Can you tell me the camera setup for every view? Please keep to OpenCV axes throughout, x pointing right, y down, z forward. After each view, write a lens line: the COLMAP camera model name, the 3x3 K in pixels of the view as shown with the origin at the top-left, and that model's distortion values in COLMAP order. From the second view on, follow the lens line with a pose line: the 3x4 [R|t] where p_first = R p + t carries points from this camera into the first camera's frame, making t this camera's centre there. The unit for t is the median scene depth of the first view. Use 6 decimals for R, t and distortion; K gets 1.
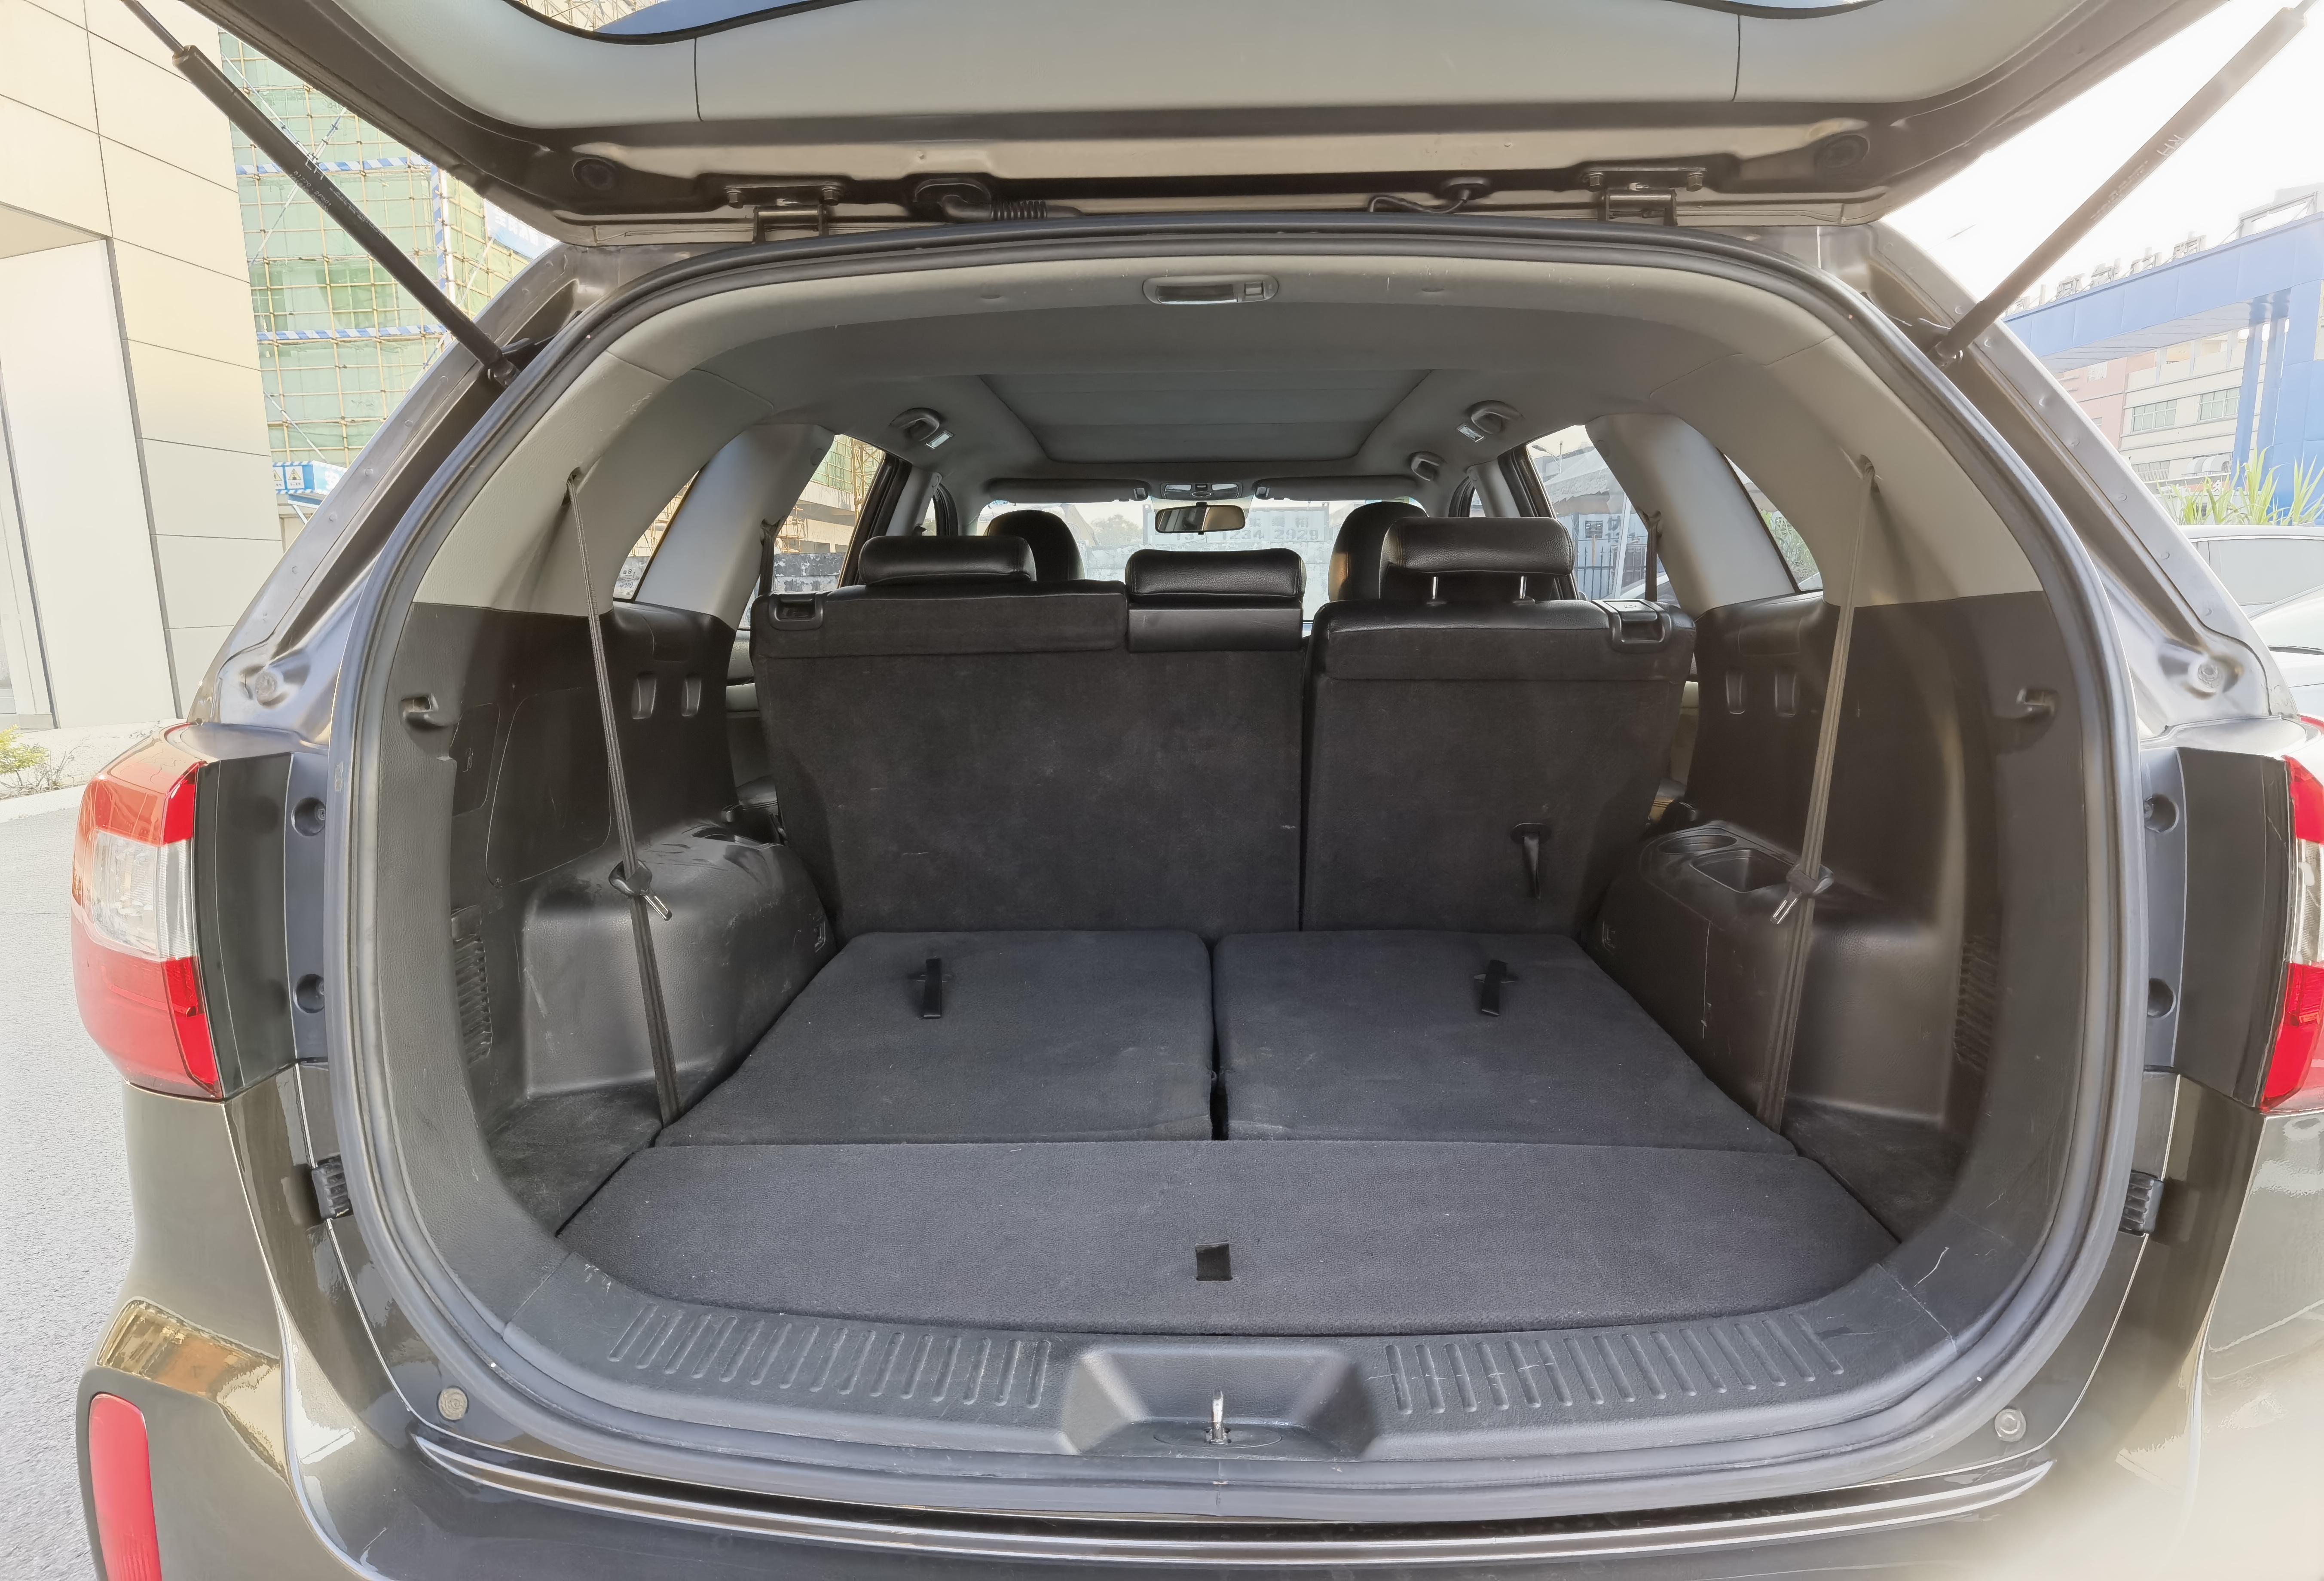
lens RADIAL K [[1265.0, 0, 1147.4], [0, 1265.0, 750.0], [0, 0, 1]] dist [-0.001858, -0.000279]
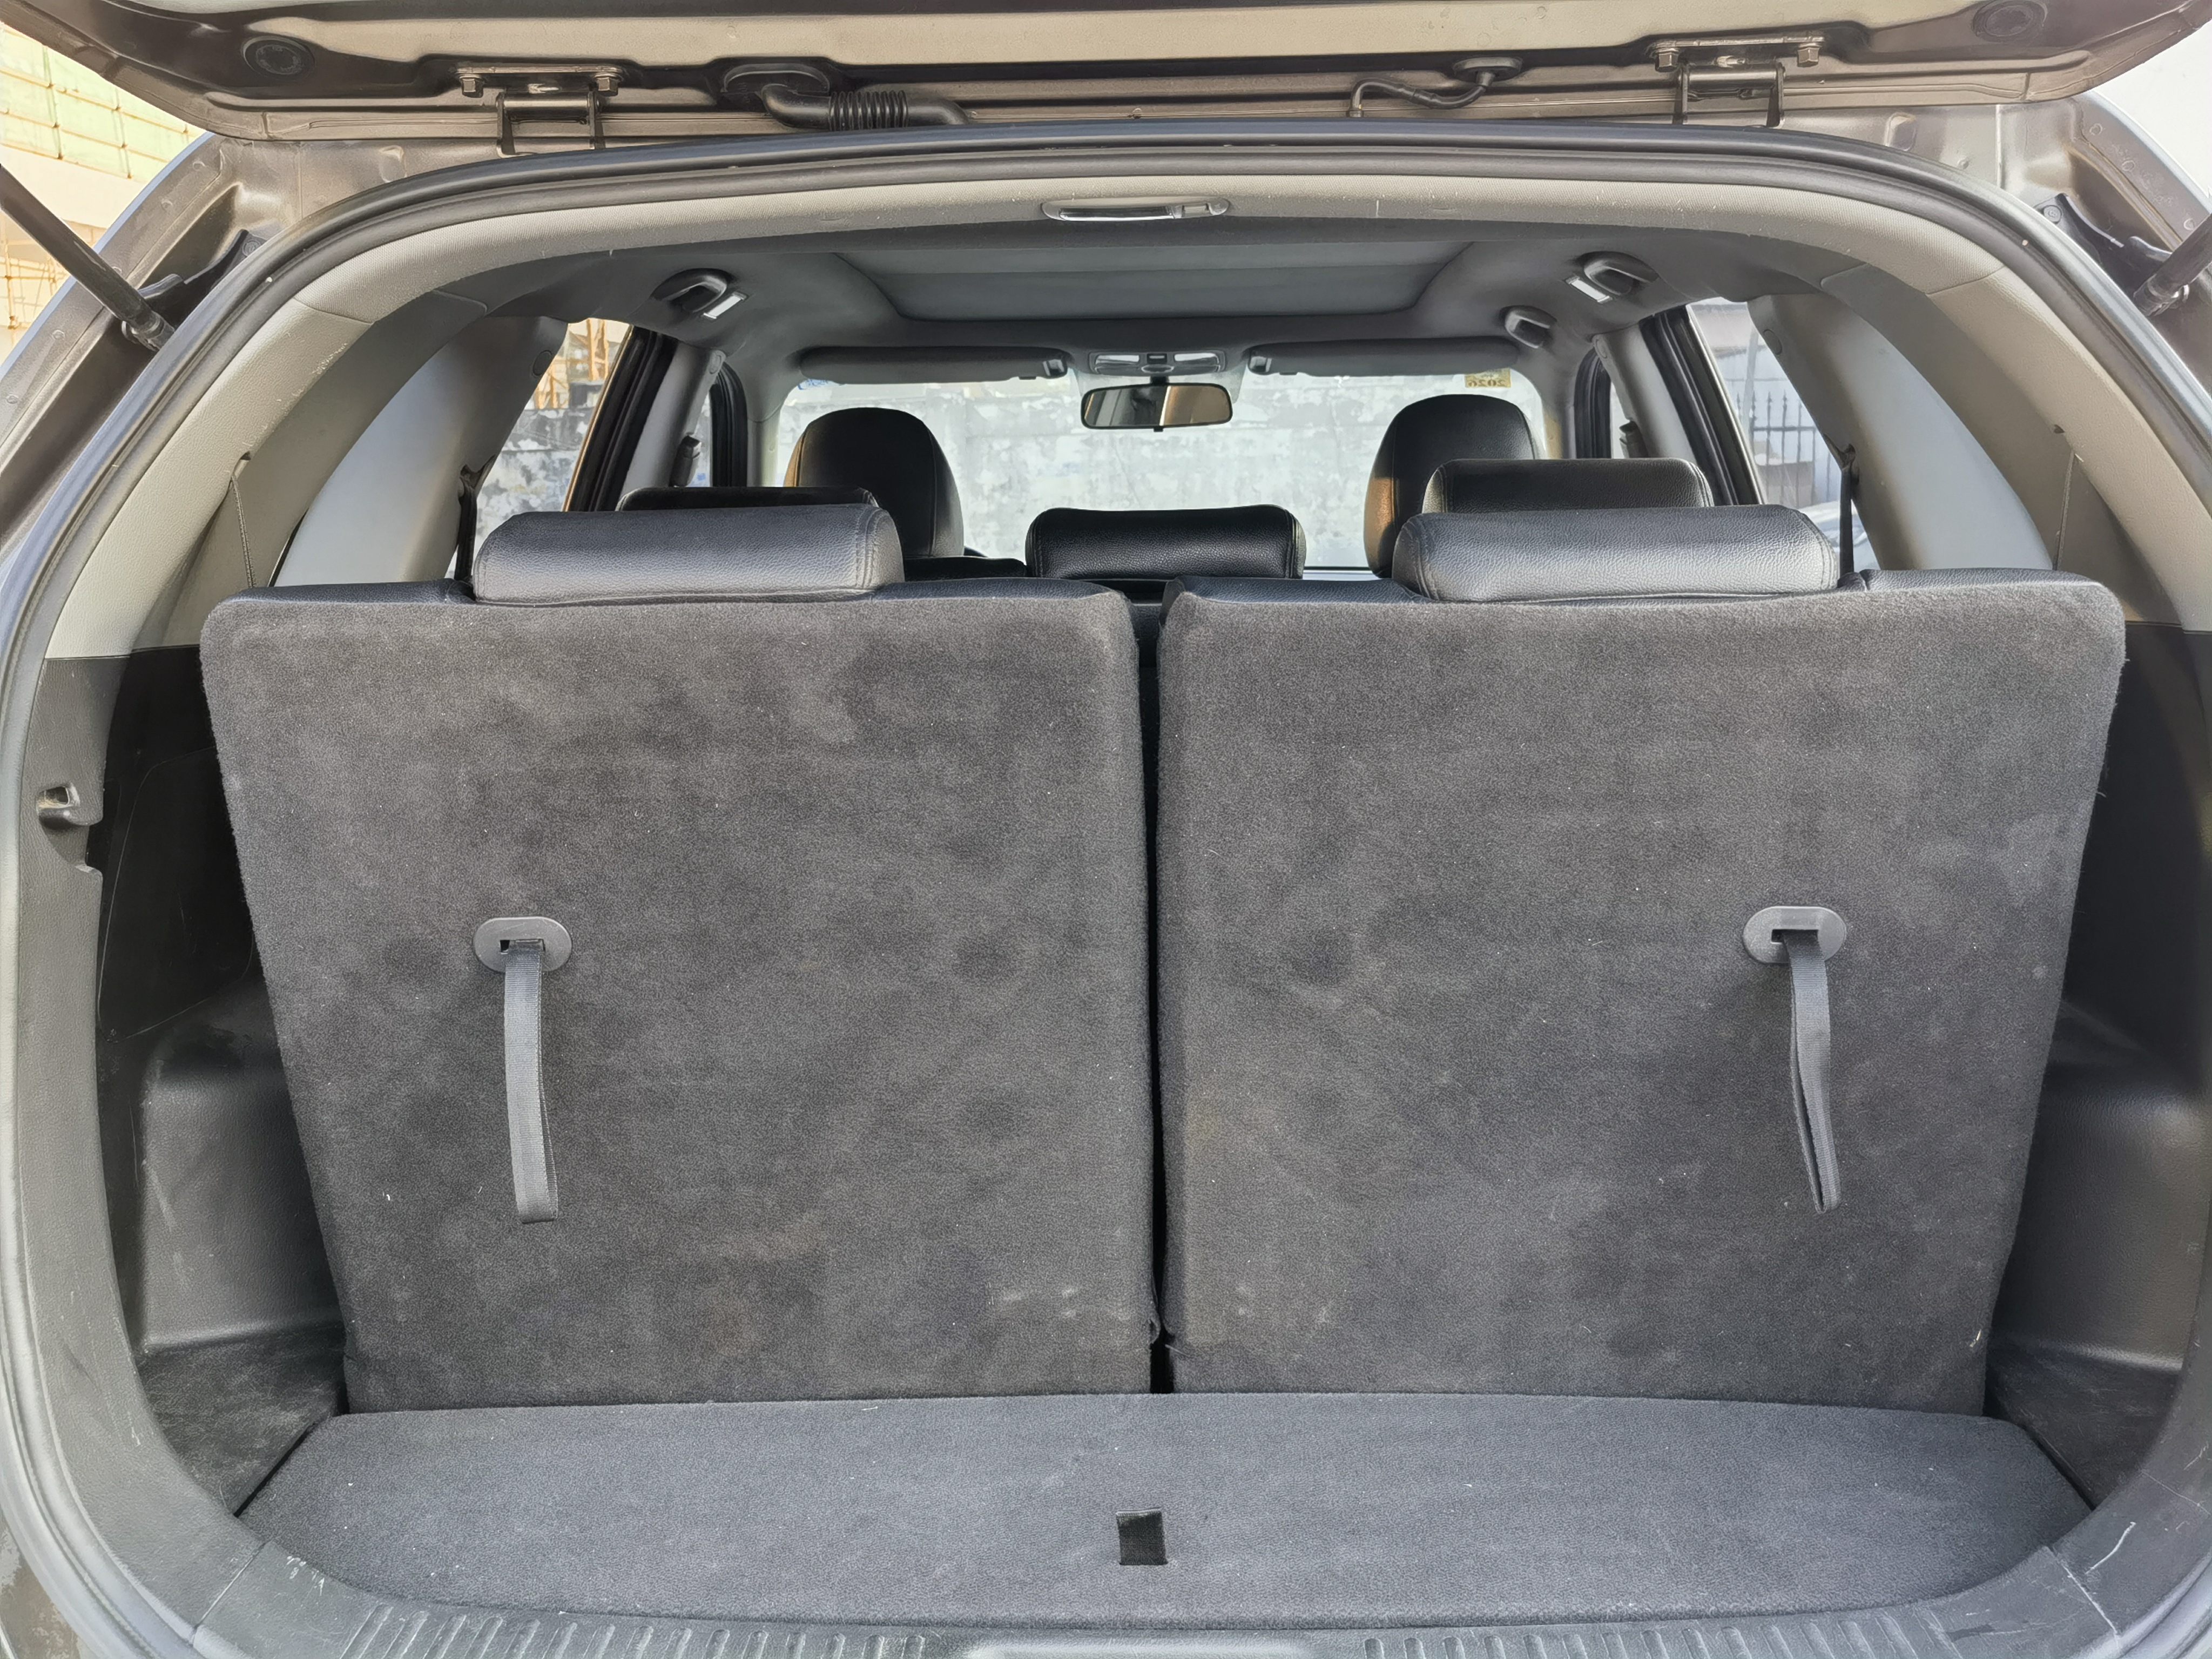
lens RADIAL K [[2349.6, 0, 1106.0], [0, 2349.6, 829.5], [0, 0, 1]] dist [0.100449, 0.031081]
pose [[0.999930, -0.004676, 0.010900, 0.016996], [0.004383, 0.999632, 0.026759, -0.047492], [-0.011021, -0.026709, 0.999582, -0.363791]]
